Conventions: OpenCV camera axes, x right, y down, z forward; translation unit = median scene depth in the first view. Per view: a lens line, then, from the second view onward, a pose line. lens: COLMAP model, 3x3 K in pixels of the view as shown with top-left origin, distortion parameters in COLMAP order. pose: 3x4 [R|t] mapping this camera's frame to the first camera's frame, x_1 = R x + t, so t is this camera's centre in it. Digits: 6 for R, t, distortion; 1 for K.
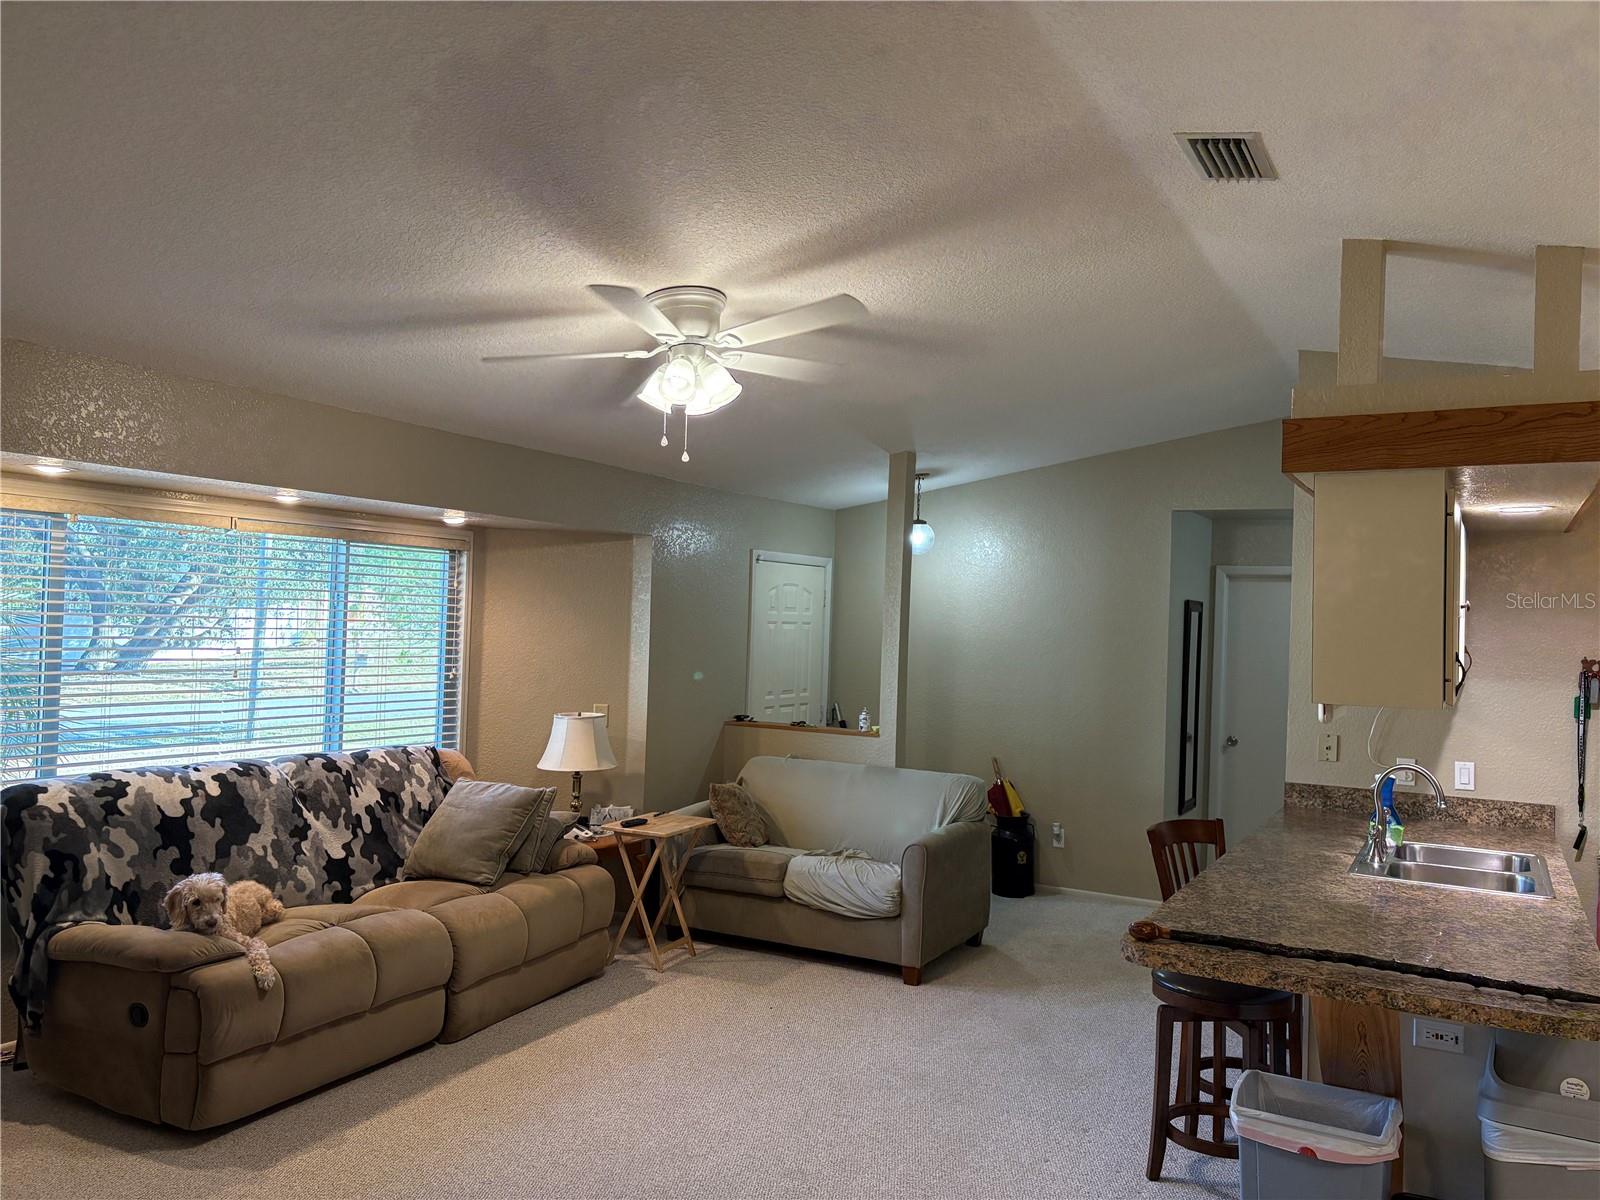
lens RADIAL K [[1200.9, 0, 809.2], [0, 1200.9, 605.0], [0, 0, 1]] dist [0.062330, -0.072788]
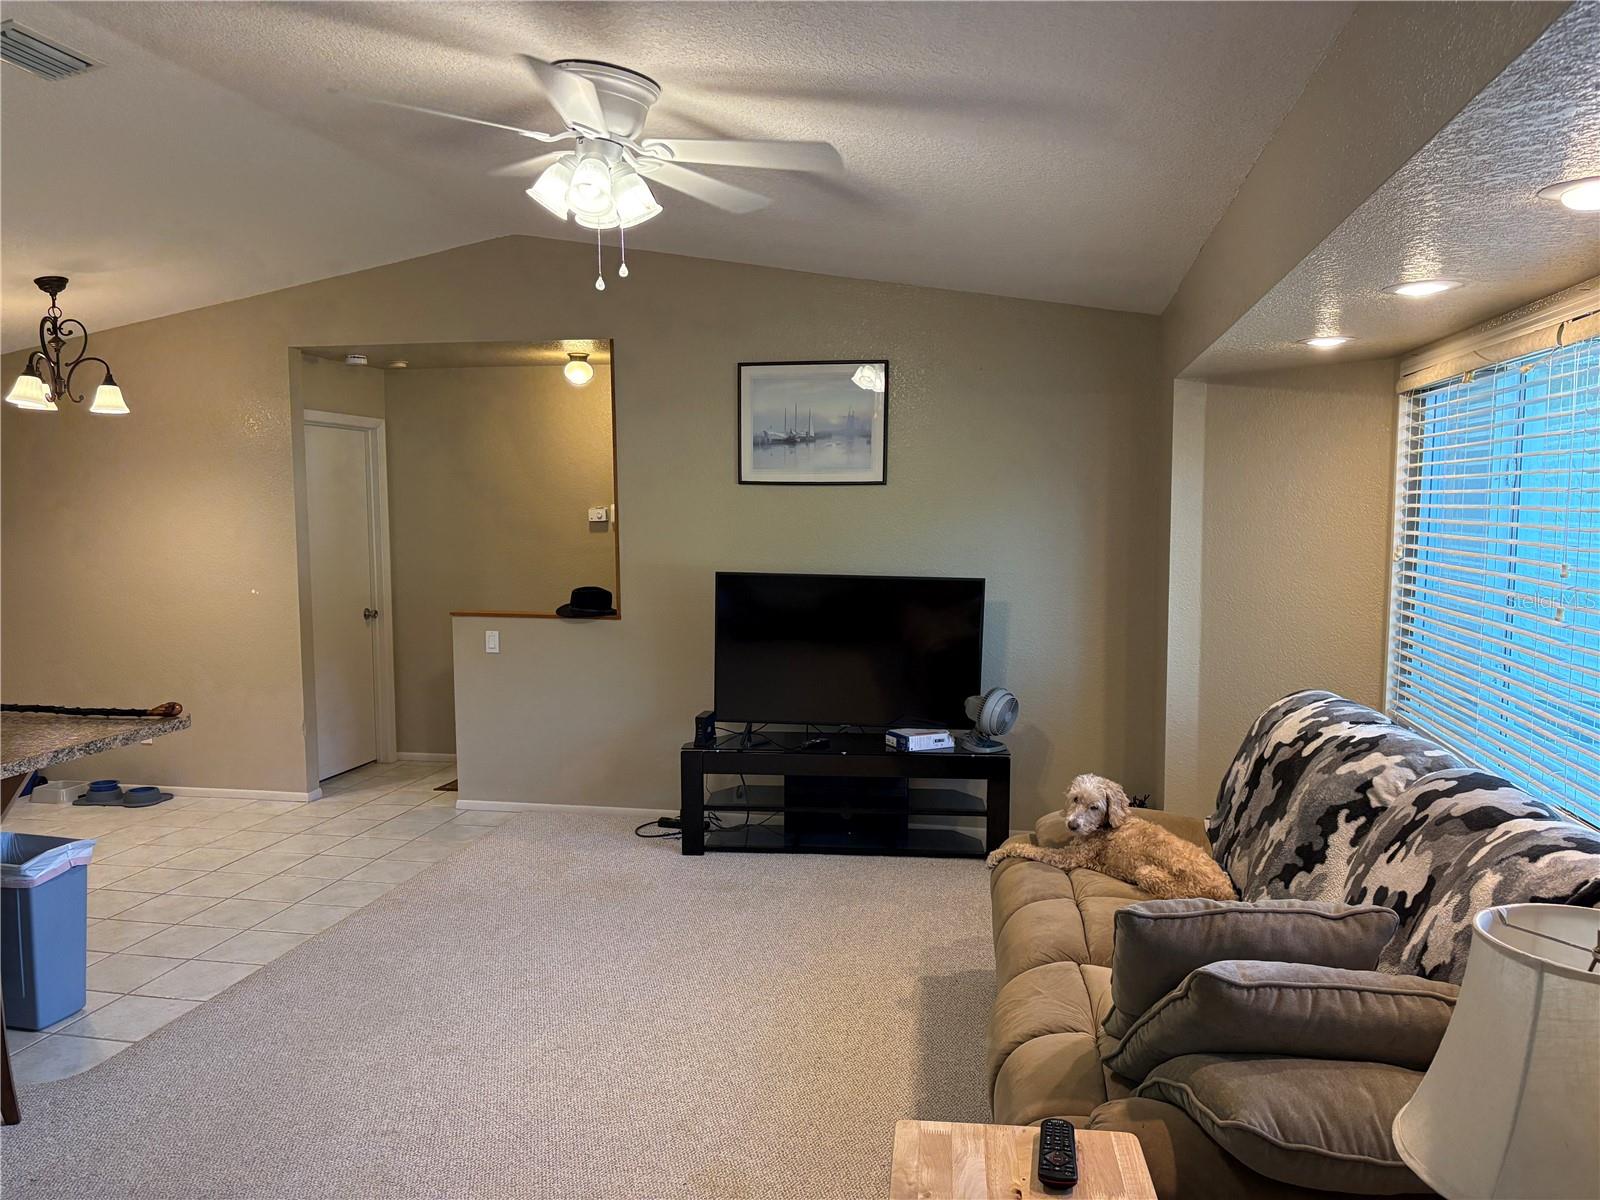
lens RADIAL K [[1200.9, 0, 786.8], [0, 1200.9, 615.6], [0, 0, 1]] dist [0.062330, -0.072788]
pose [[-0.955806, -0.002214, -0.293989, 0.011491], [-0.024509, 0.997091, 0.072172, 0.032516], [0.292974, 0.076187, -0.953080, 1.658367]]
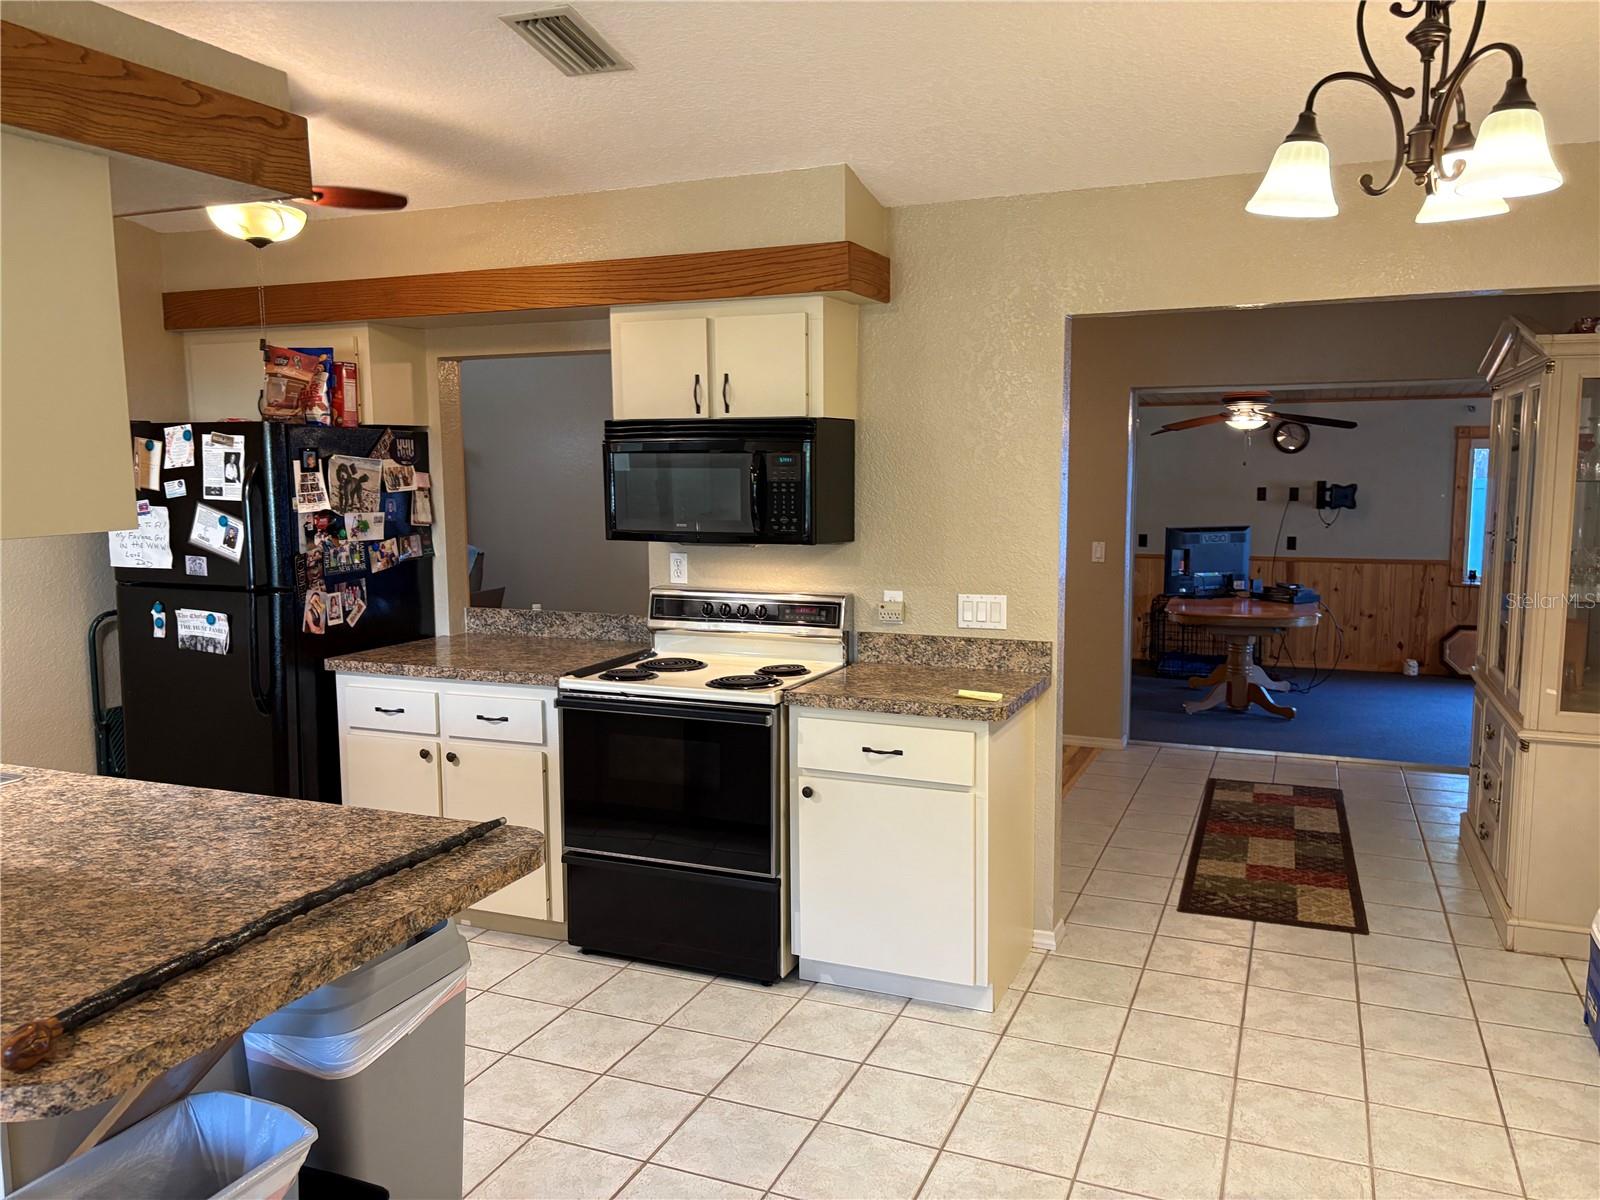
lens RADIAL K [[1200.9, 0, 805.4], [0, 1200.9, 605.3], [0, 0, 1]] dist [0.062330, -0.072788]
pose [[-0.115909, -0.149680, 0.981917, -0.133460], [-0.009306, 0.988701, 0.149615, 0.016245], [-0.993216, 0.008204, -0.115992, 0.499596]]
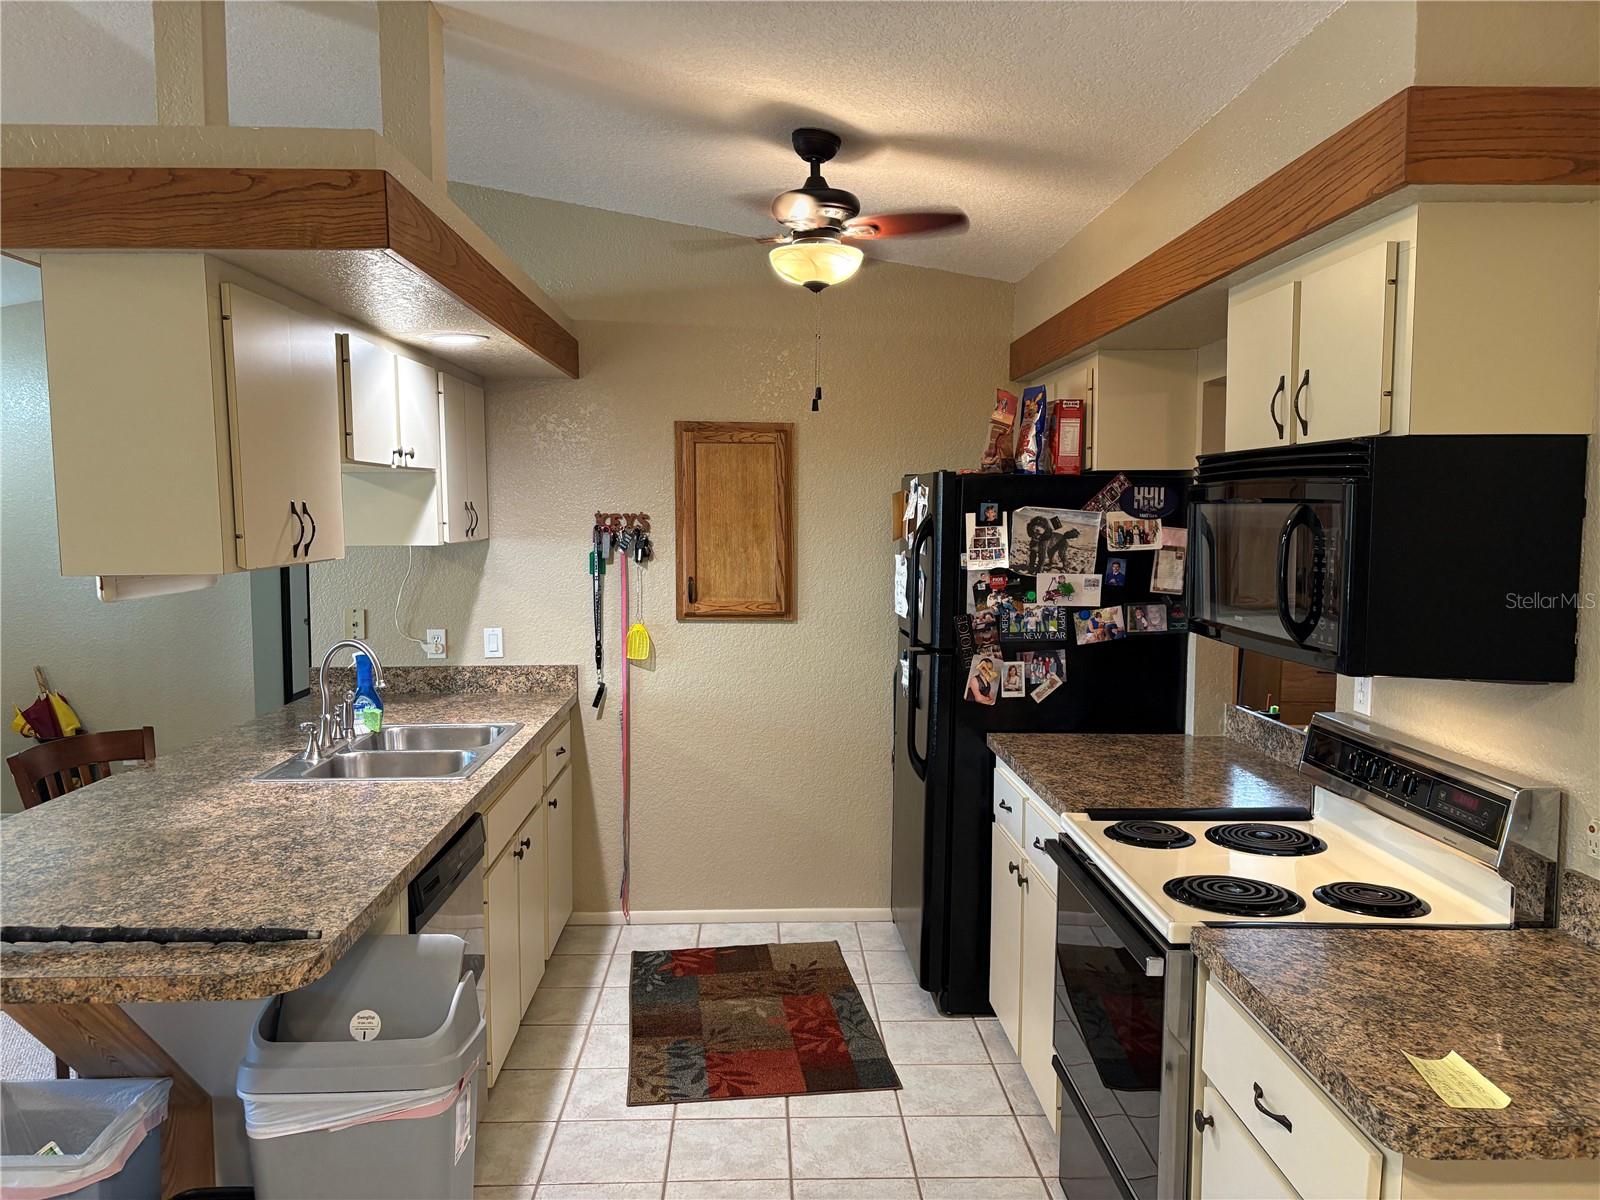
lens RADIAL K [[1200.9, 0, 796.6], [0, 1200.9, 611.3], [0, 0, 1]] dist [0.062330, -0.072788]
pose [[0.854779, -0.074201, 0.513660, 0.305905], [0.020166, 0.993728, 0.109991, 0.022365], [-0.518599, -0.083659, 0.850915, 0.108440]]
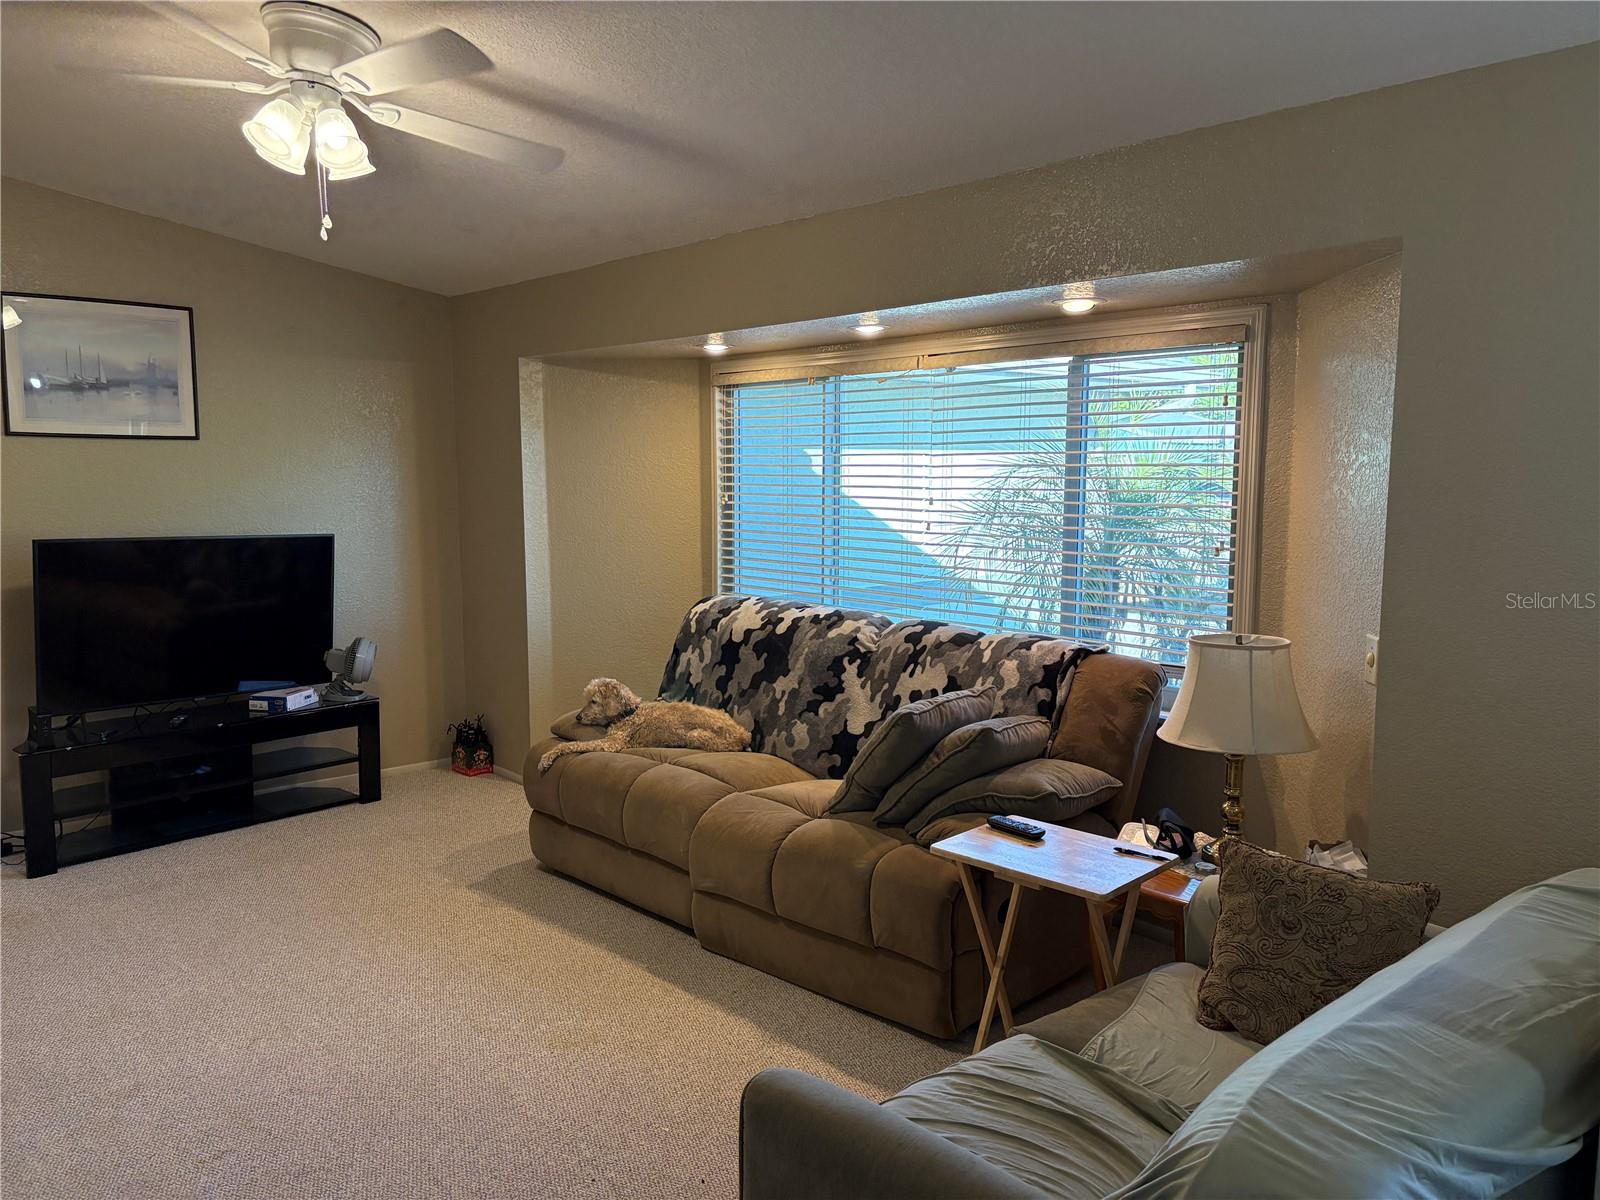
lens RADIAL K [[1200.9, 0, 803.7], [0, 1200.9, 597.6], [0, 0, 1]] dist [0.062330, -0.072788]
pose [[-0.330519, 0.068964, -0.941276, 0.506812], [-0.000544, 0.997313, 0.073261, 0.051771], [0.943799, 0.024726, -0.329594, 1.428059]]
